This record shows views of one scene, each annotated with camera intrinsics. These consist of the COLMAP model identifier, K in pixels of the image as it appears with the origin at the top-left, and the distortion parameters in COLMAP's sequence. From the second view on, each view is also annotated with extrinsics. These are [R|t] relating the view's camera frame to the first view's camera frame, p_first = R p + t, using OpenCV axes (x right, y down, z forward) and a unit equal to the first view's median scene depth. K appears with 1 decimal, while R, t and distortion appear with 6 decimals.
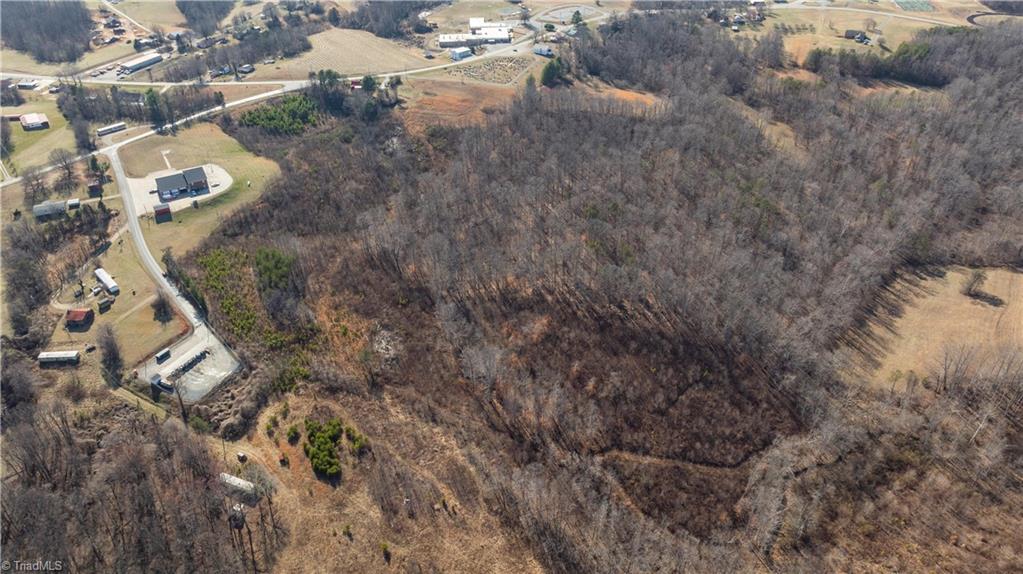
lens RADIAL K [[718.3, 0, 510.1], [0, 718.3, 283.9], [0, 0, 1]] dist [-0.037453, 0.066771]
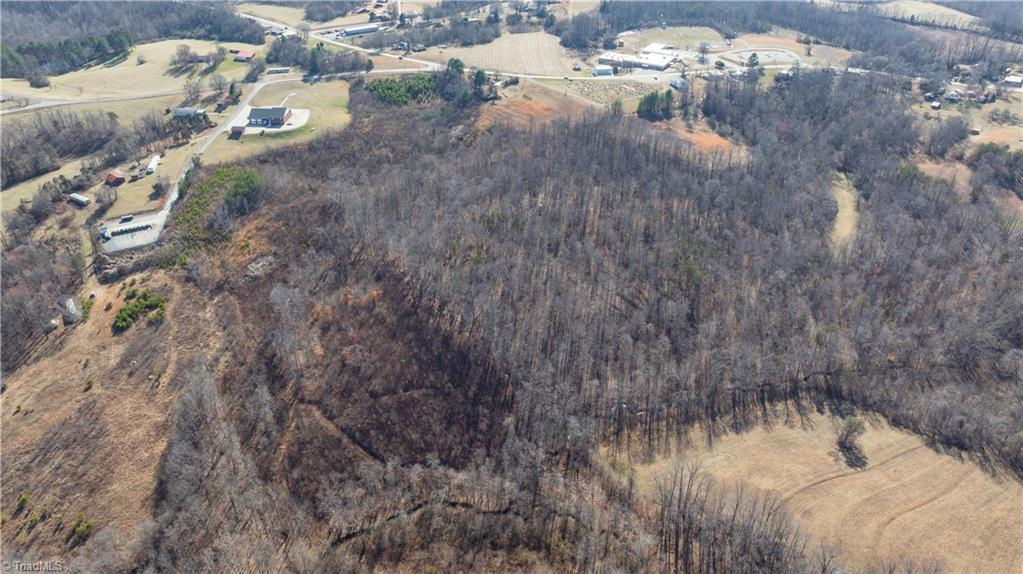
lens RADIAL K [[718.3, 0, 510.1], [0, 718.3, 283.9], [0, 0, 1]] dist [-0.037453, 0.066771]
pose [[0.836138, 0.314599, -0.449334, 0.694327], [-0.326494, 0.943702, 0.053175, -0.084020], [0.440766, 0.102243, 0.891780, 0.109912]]
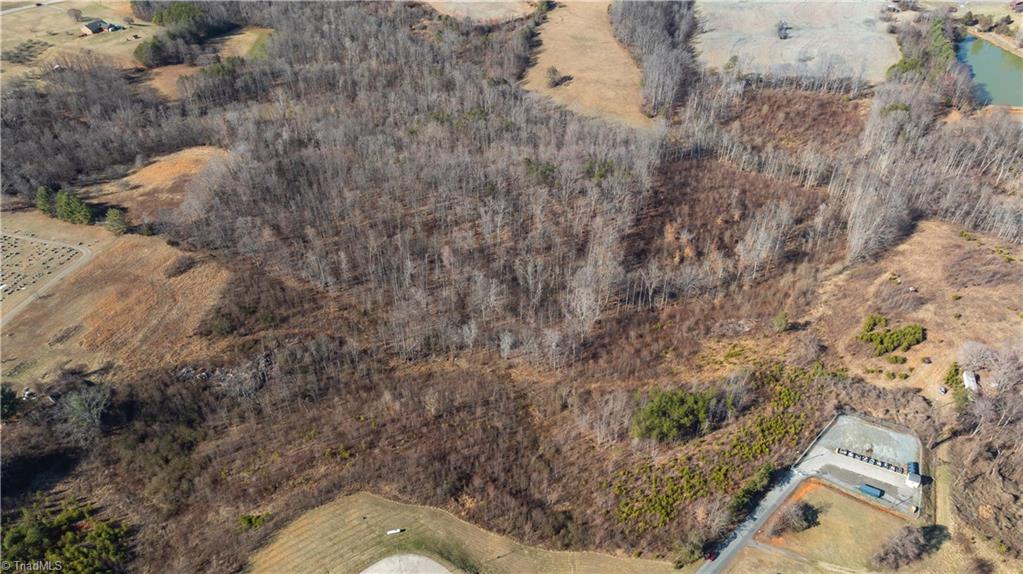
lens RADIAL K [[718.3, 0, 510.1], [0, 718.3, 283.9], [0, 0, 1]] dist [-0.037453, 0.066771]
pose [[-0.038536, -0.613208, 0.788981, -0.844945], [0.584723, 0.626438, 0.515436, -0.596858], [-0.810317, 0.481198, 0.334417, 0.853187]]
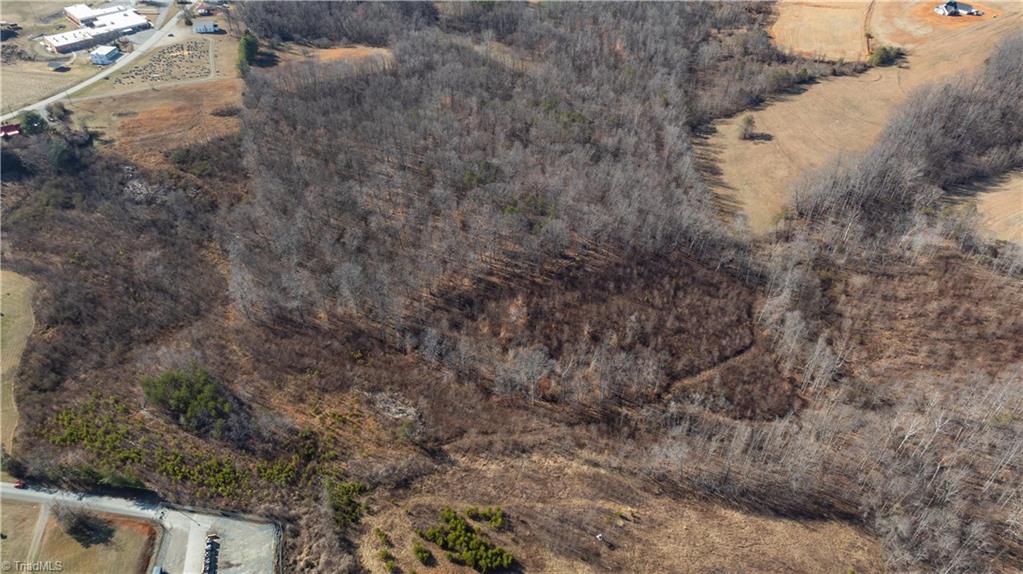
lens RADIAL K [[718.3, 0, 510.1], [0, 718.3, 283.9], [0, 0, 1]] dist [-0.037453, 0.066771]
pose [[0.766106, -0.407602, 0.496933, -0.406225], [0.363939, 0.912395, 0.187305, -0.146173], [-0.529745, 0.037358, 0.847334, 0.209701]]
